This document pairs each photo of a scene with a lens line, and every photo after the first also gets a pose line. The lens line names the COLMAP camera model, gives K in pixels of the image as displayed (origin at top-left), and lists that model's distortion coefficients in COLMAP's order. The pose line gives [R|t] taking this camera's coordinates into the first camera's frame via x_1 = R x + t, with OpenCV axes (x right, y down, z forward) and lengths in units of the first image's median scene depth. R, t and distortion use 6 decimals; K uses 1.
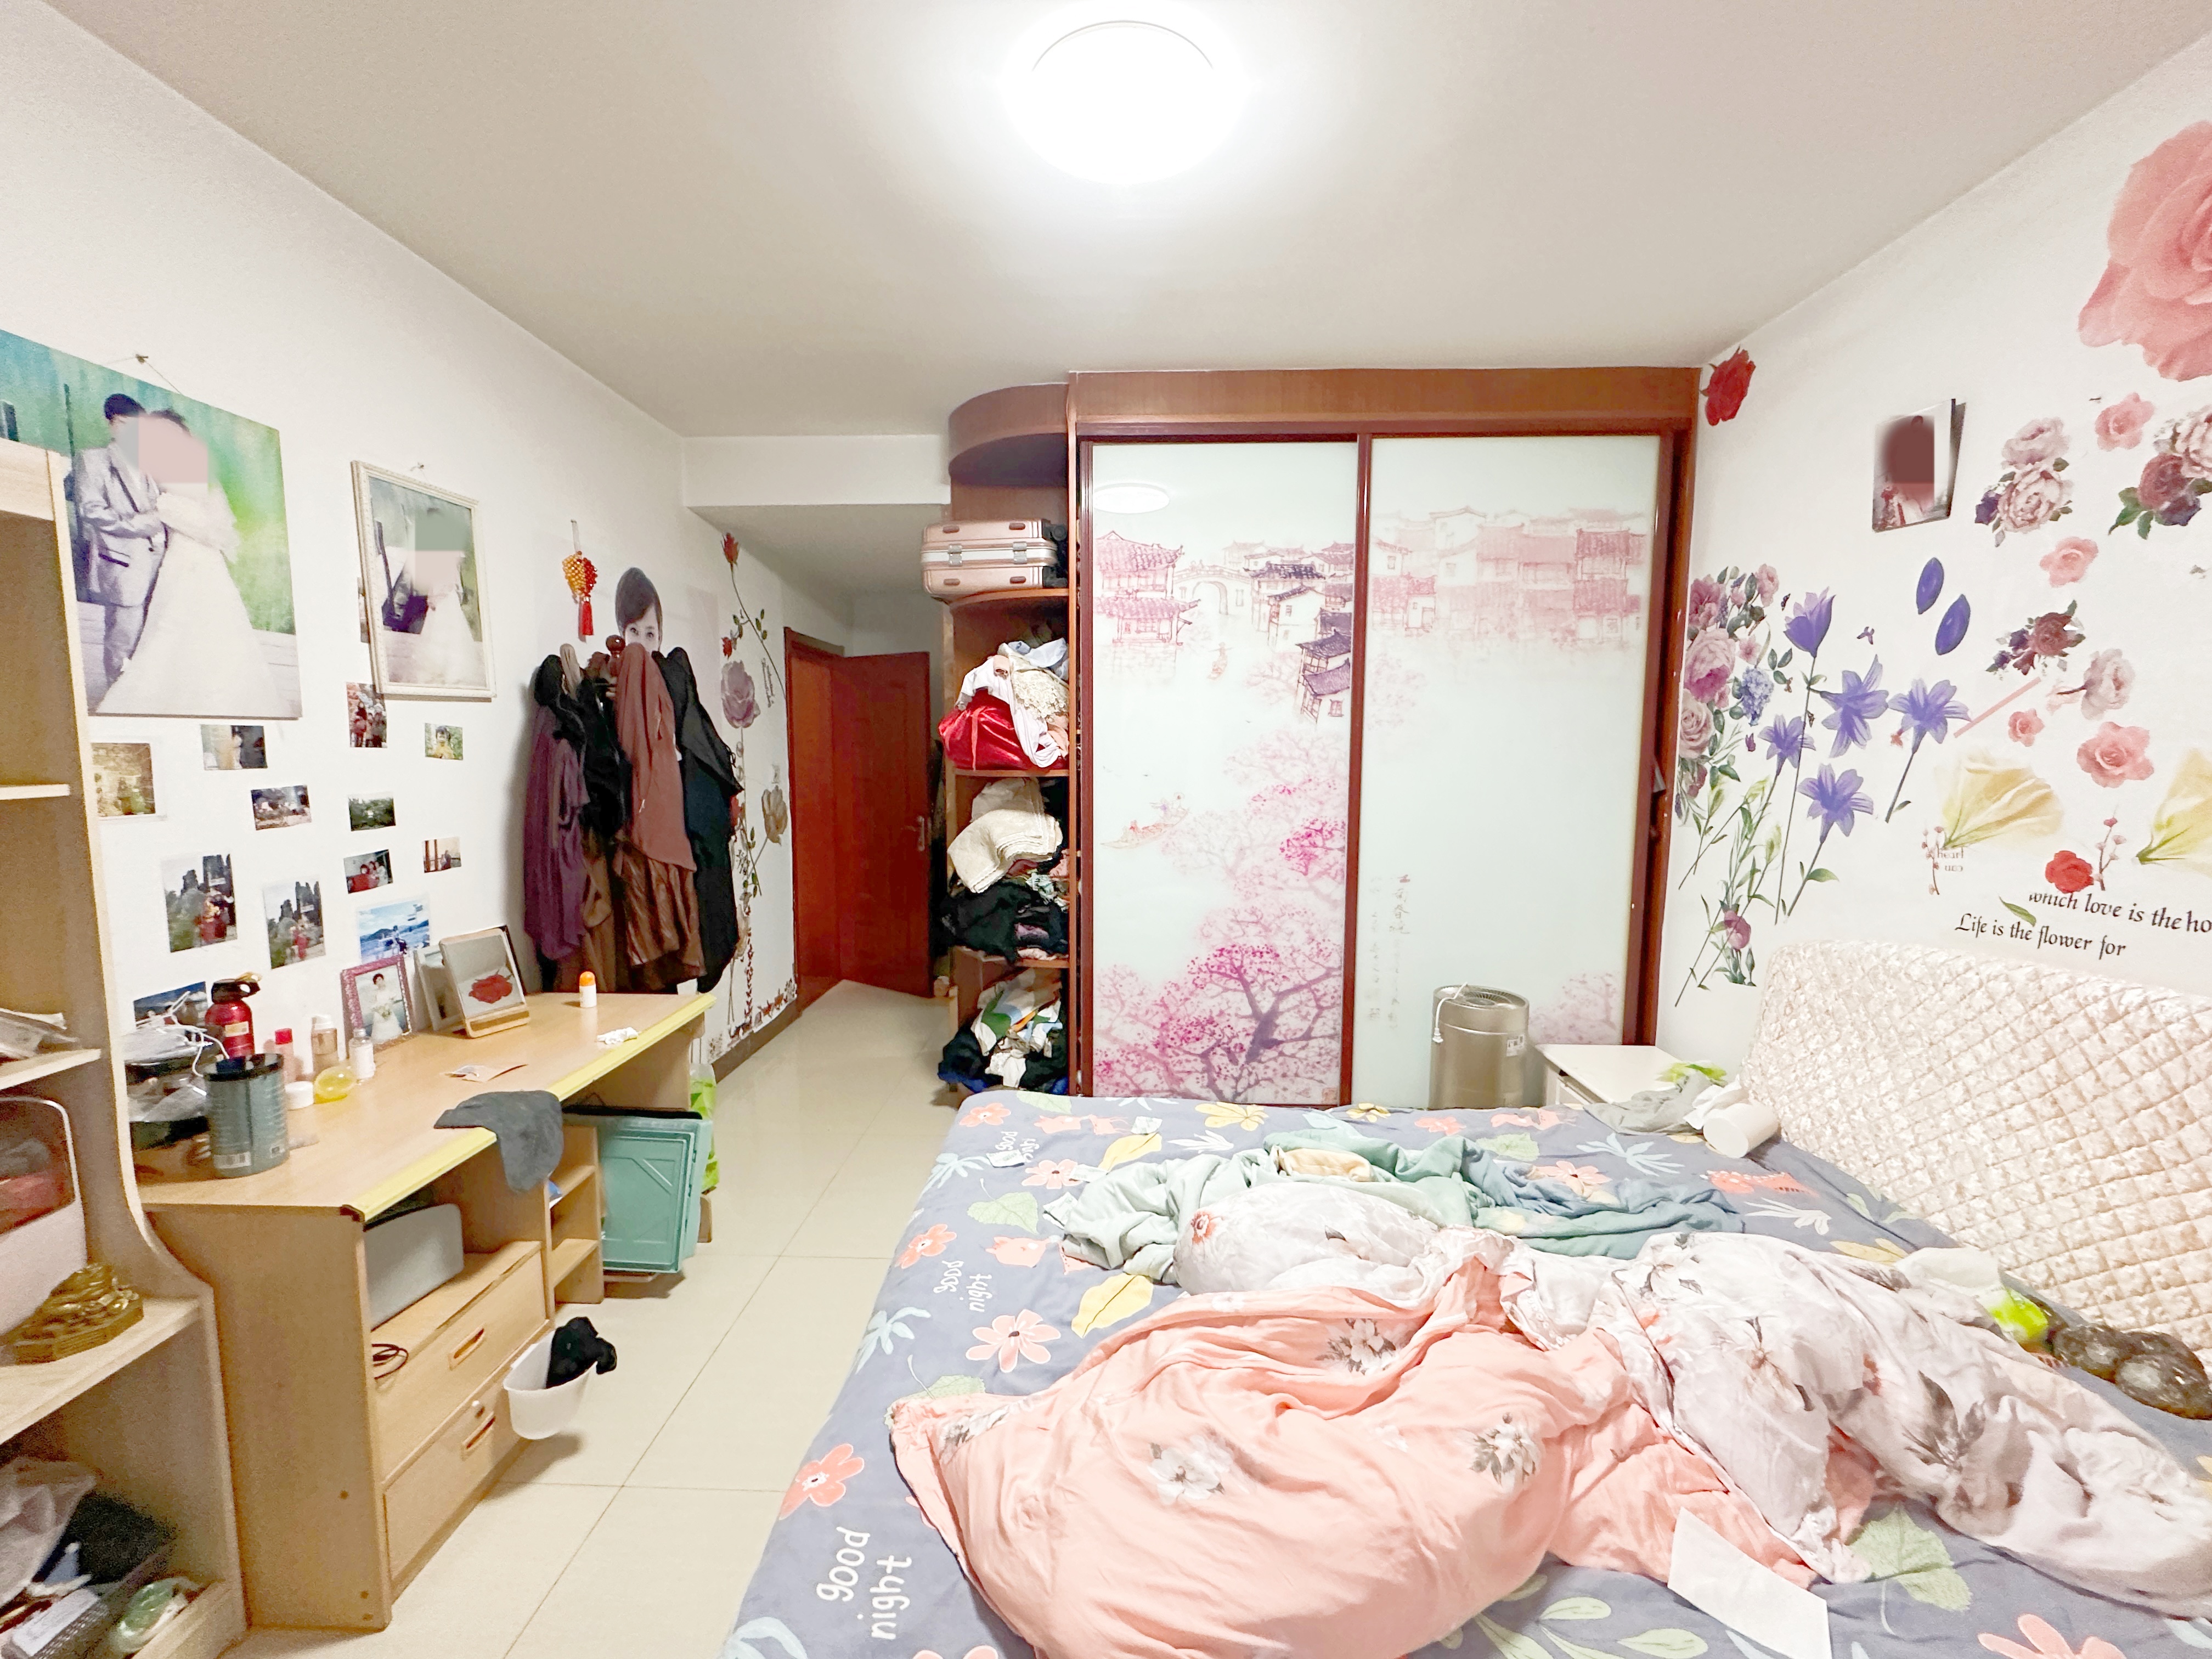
lens RADIAL K [[880.7, 0, 1106.0], [0, 880.7, 829.5], [0, 0, 1]] dist [0.001098, -0.000103]
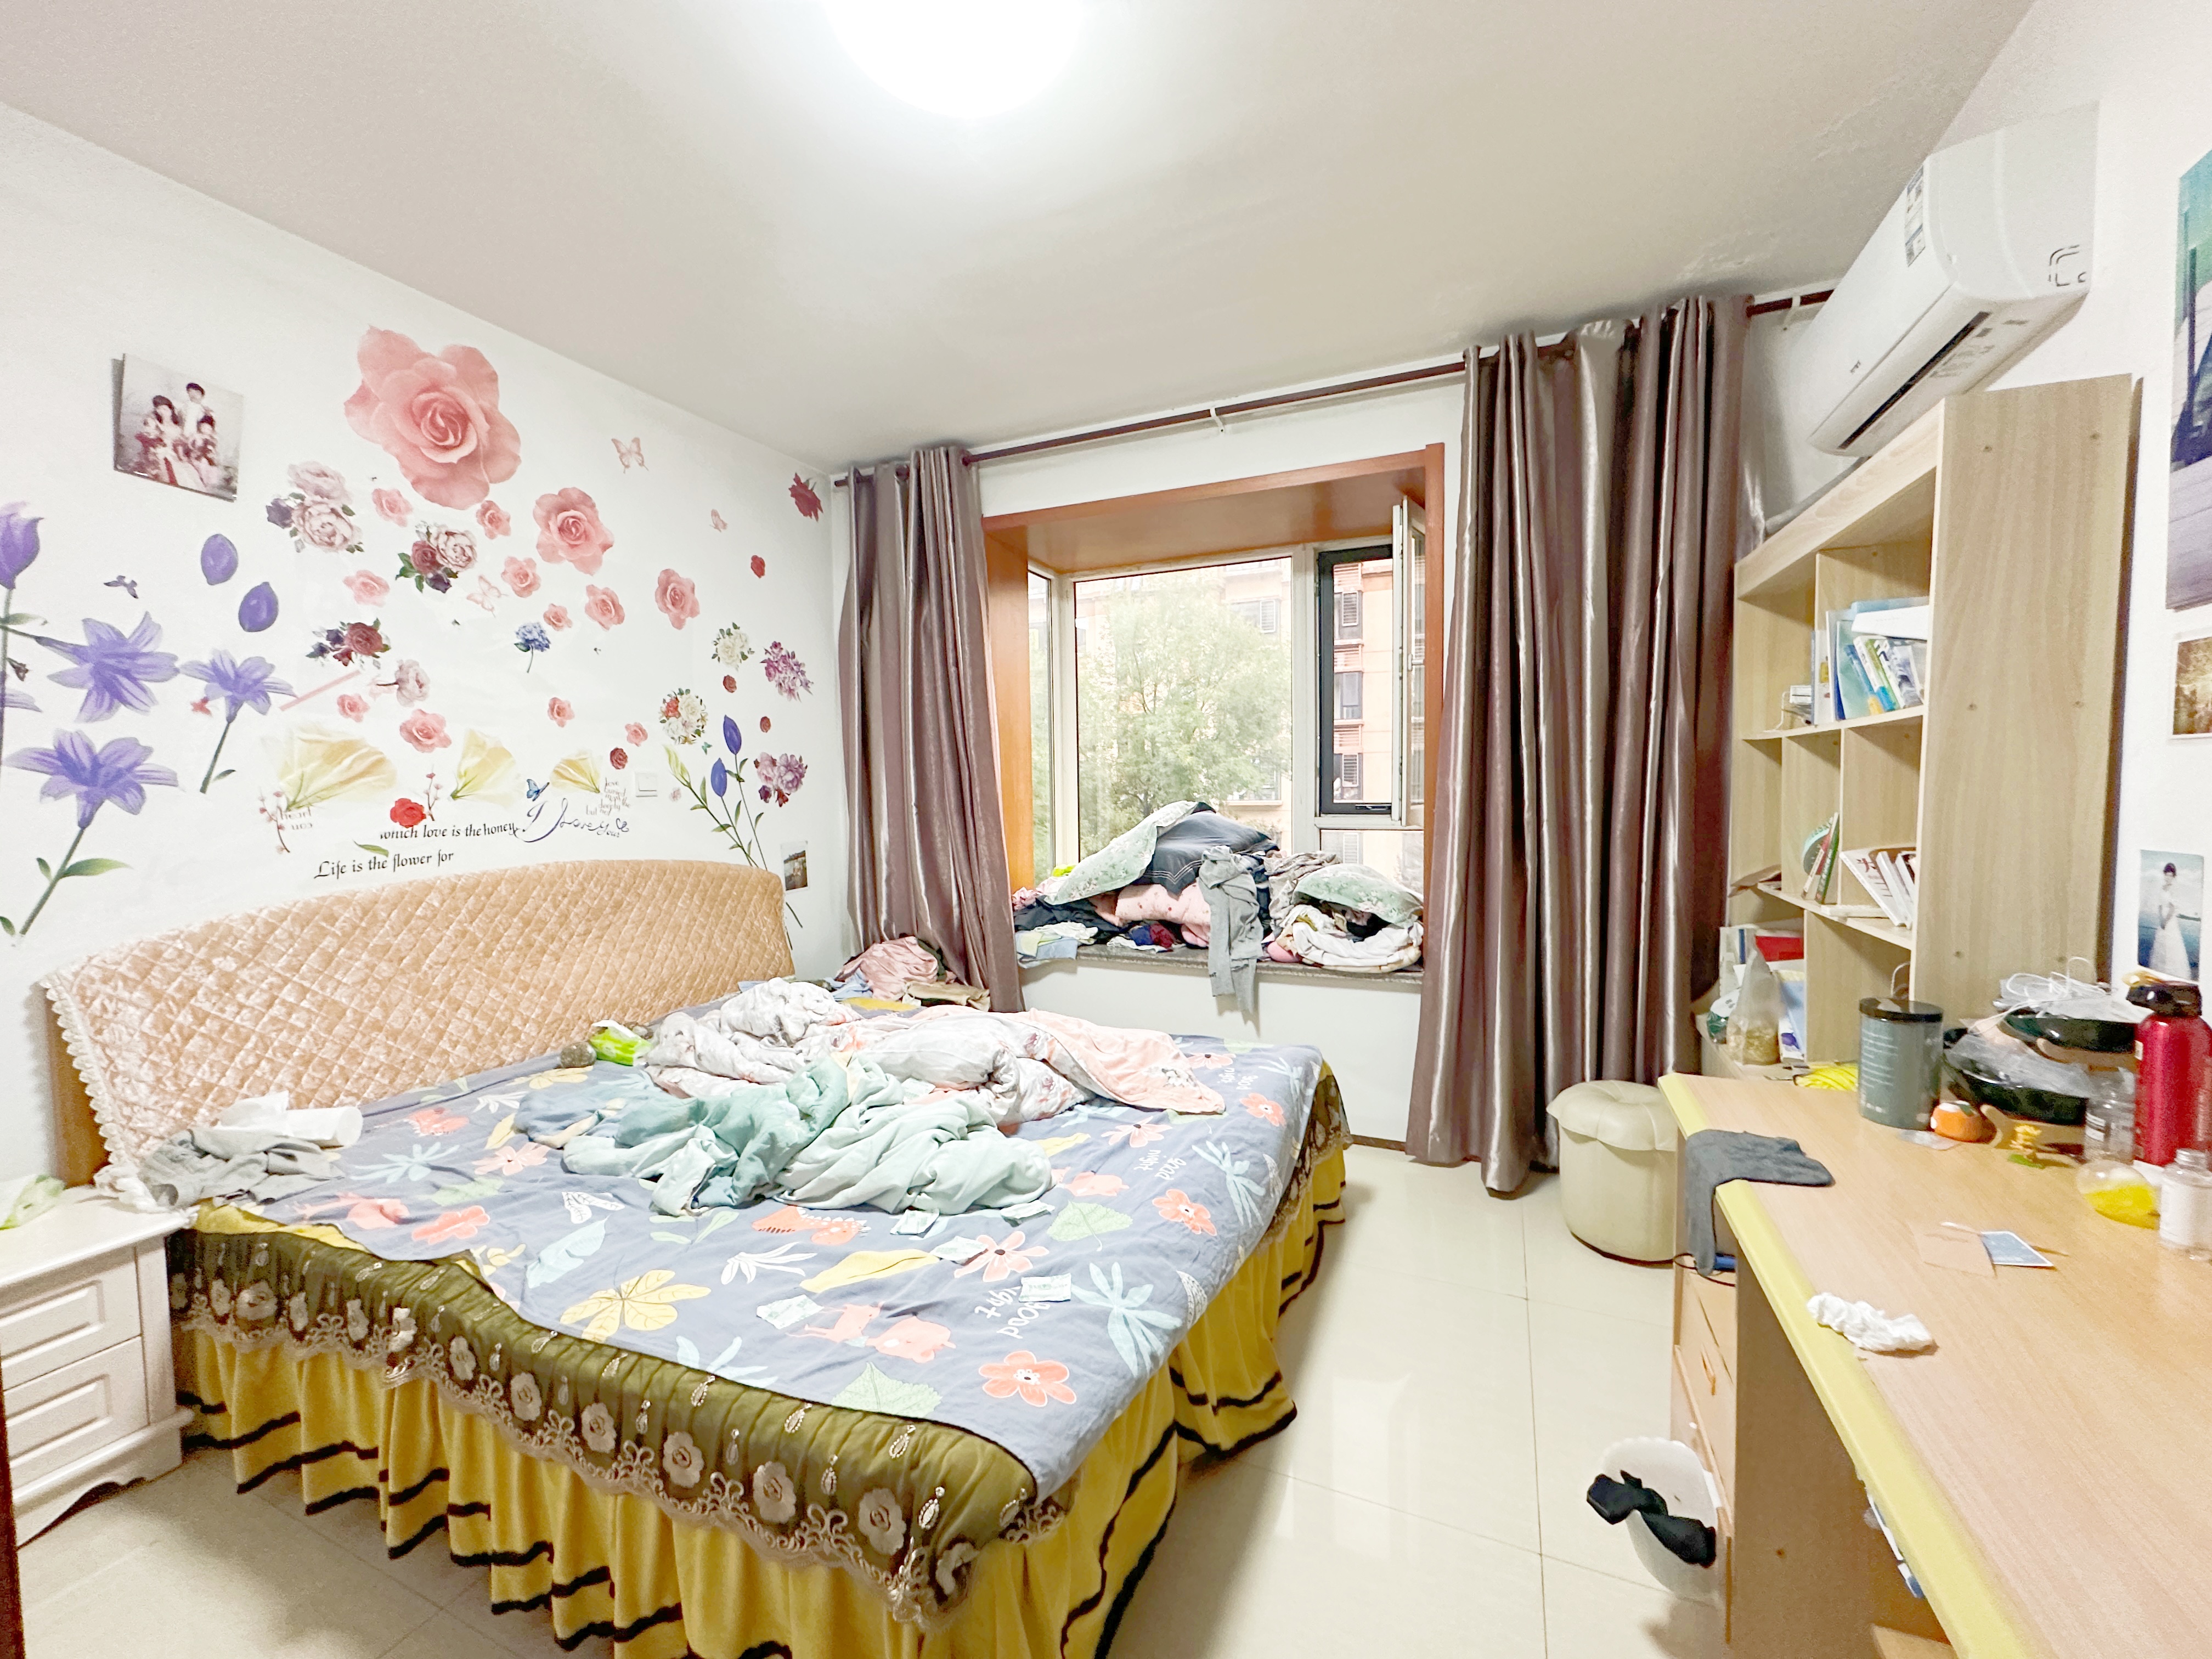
lens RADIAL K [[880.7, 0, 1106.0], [0, 880.7, 829.5], [0, 0, 1]] dist [0.001098, -0.000103]
pose [[-0.923548, -0.011900, 0.383298, -0.470688], [0.045763, 0.988956, 0.140968, -0.070204], [-0.380743, 0.147731, -0.912804, 1.776644]]
